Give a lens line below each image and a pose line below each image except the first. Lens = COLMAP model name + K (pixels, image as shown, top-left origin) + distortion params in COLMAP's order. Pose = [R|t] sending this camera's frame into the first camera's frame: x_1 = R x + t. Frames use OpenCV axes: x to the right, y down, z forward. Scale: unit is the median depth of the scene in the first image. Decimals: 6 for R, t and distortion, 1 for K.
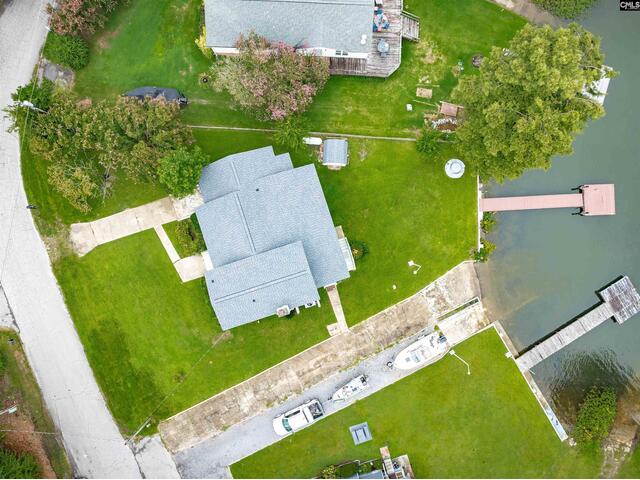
lens RADIAL K [[462.5, 0, 320.0], [0, 462.5, 240.0], [0, 0, 1]] dist [-0.030661, -0.030820]
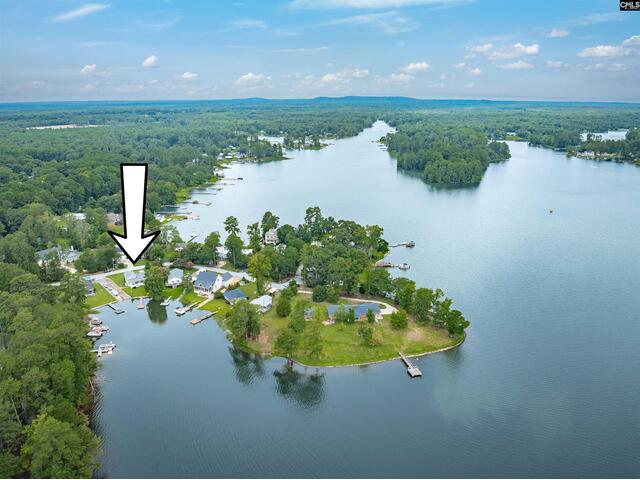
lens RADIAL K [[462.5, 0, 320.0], [0, 462.5, 240.0], [0, 0, 1]] dist [-0.030661, -0.030820]
pose [[0.271034, 0.290229, -0.917773, 5.789763], [-0.962411, 0.064378, -0.263858, -0.724875], [-0.017495, 0.954789, 0.296769, -1.314872]]
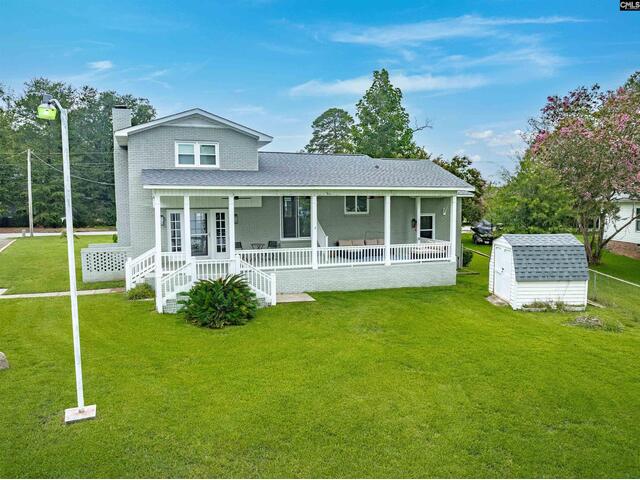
lens RADIAL K [[462.5, 0, 320.0], [0, 462.5, 240.0], [0, 0, 1]] dist [-0.030661, -0.030820]
pose [[0.037798, 0.083707, -0.995773, 0.340613], [-0.999222, -0.008062, -0.038606, -0.021861], [-0.011260, 0.996458, 0.083337, 0.932168]]
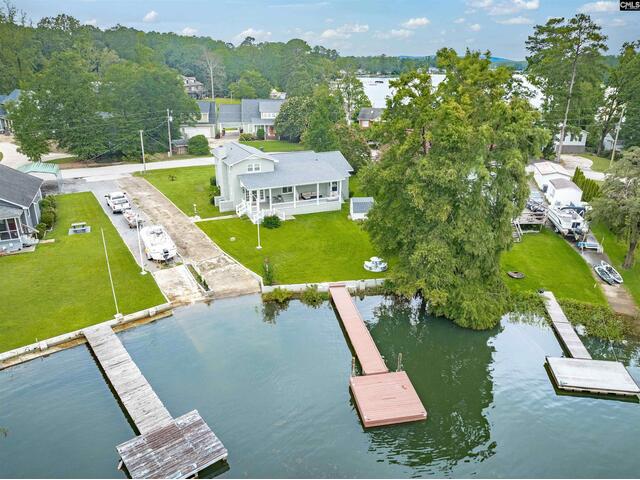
lens RADIAL K [[462.5, 0, 320.0], [0, 462.5, 240.0], [0, 0, 1]] dist [-0.030661, -0.030820]
pose [[0.121698, 0.364386, -0.923262, 1.024877], [-0.992302, 0.023158, -0.121659, 0.042305], [-0.022950, 0.930960, 0.364399, 0.662339]]
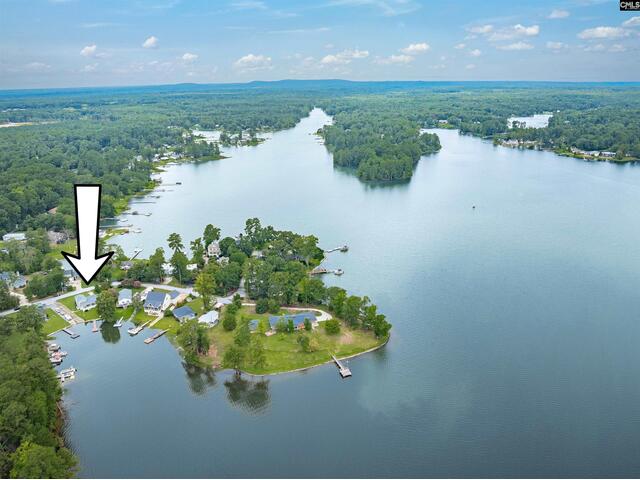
lens RADIAL K [[473.0, 0, 320.0], [0, 473.0, 240.0], [0, 0, 1]] dist [-0.046696, -0.000718]
pose [[0.392499, 0.299611, -0.869585, 6.359113], [-0.919742, 0.123435, -0.372610, -0.628412], [-0.004301, 0.946043, 0.324013, -1.896025]]
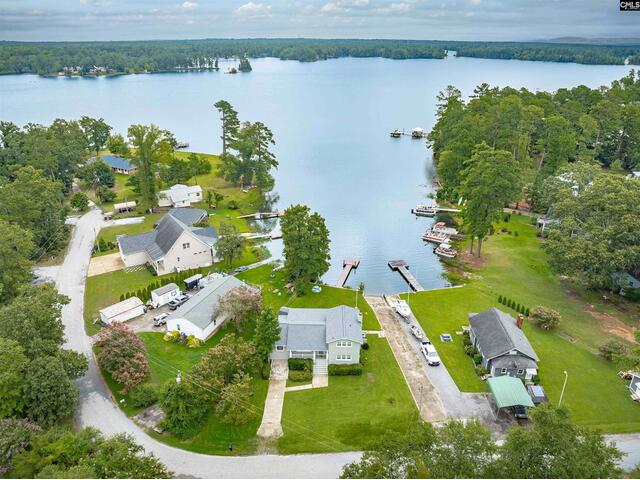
lens RADIAL K [[462.5, 0, 320.0], [0, 462.5, 240.0], [0, 0, 1]] dist [-0.030661, -0.030820]
pose [[0.329413, -0.379180, 0.864702, -1.376717], [0.944063, 0.117484, -0.308128, 0.460011], [0.015247, 0.917835, 0.396670, -0.002674]]
